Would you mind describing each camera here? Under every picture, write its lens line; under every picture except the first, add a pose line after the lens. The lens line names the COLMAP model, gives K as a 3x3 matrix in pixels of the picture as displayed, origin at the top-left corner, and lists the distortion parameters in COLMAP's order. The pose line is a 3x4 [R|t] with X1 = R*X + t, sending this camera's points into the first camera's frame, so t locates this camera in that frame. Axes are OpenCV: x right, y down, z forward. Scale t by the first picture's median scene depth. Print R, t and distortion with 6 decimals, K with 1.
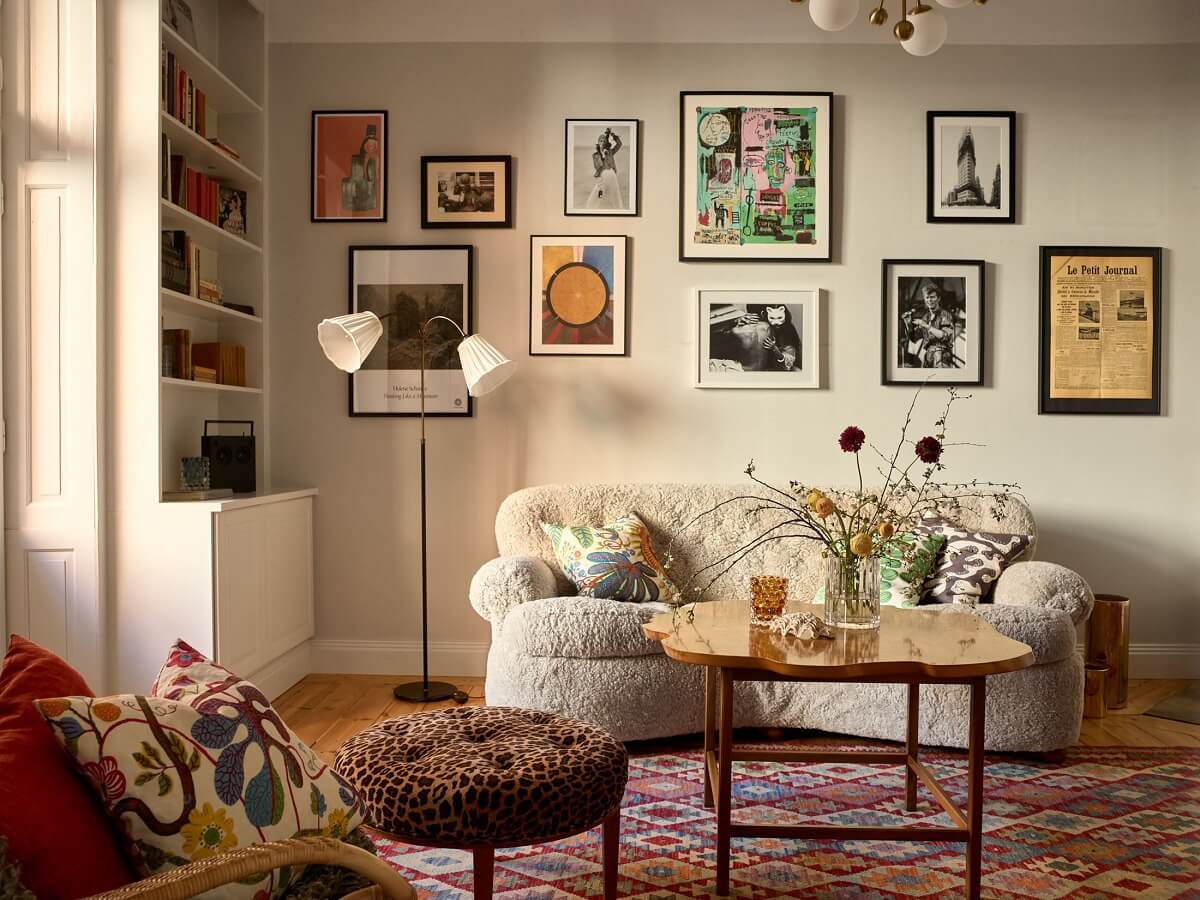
lens RADIAL K [[1027.5, 0, 579.9], [0, 1027.5, 419.1], [0, 0, 1]] dist [-0.054486, 0.029966]
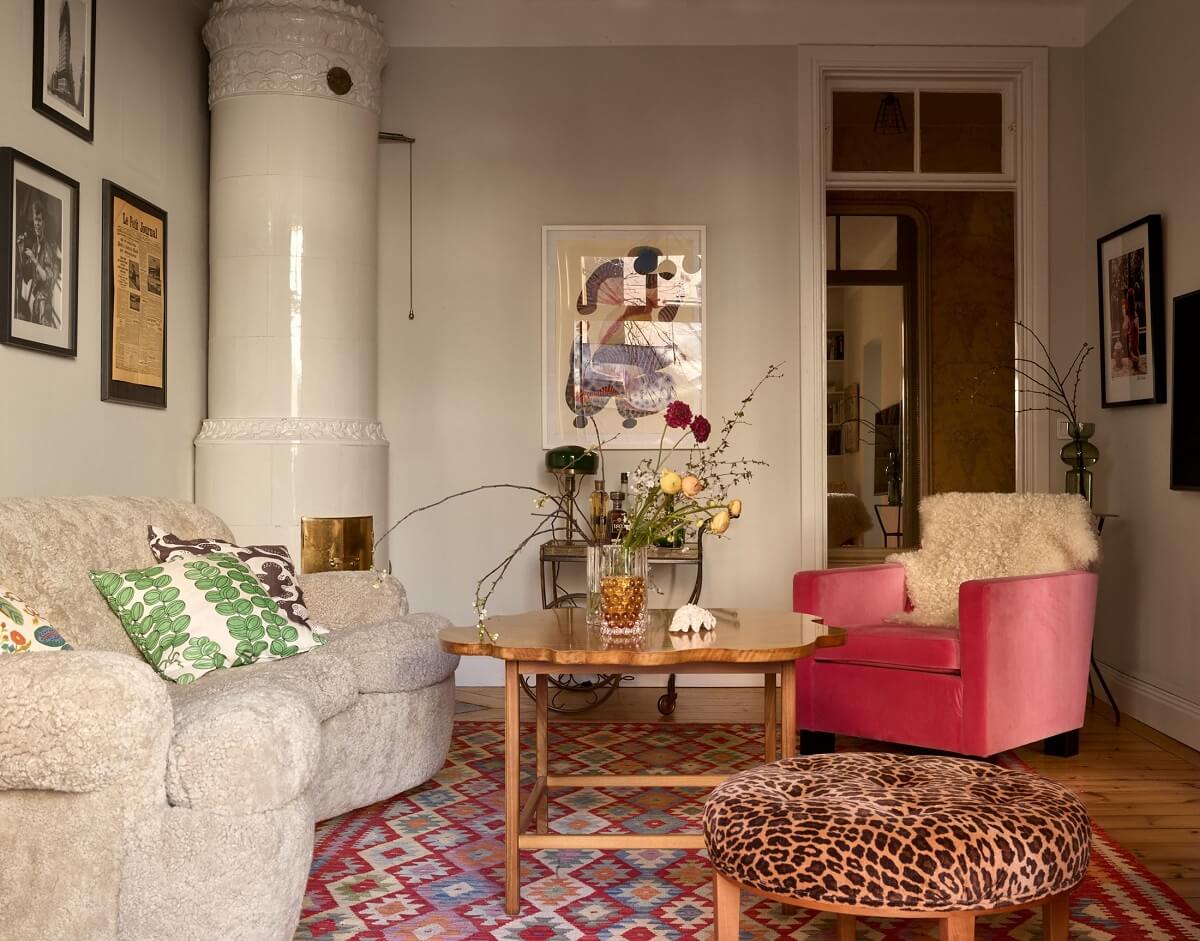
lens RADIAL K [[1381.0, 0, 603.0], [0, 1381.0, 465.7], [0, 0, 1]] dist [-0.020005, 0.000000]
pose [[-0.045898, 0.003122, 0.998941, -0.607847], [-0.009748, 0.999946, -0.003573, 0.045065], [-0.998899, -0.009902, -0.045865, 0.697322]]
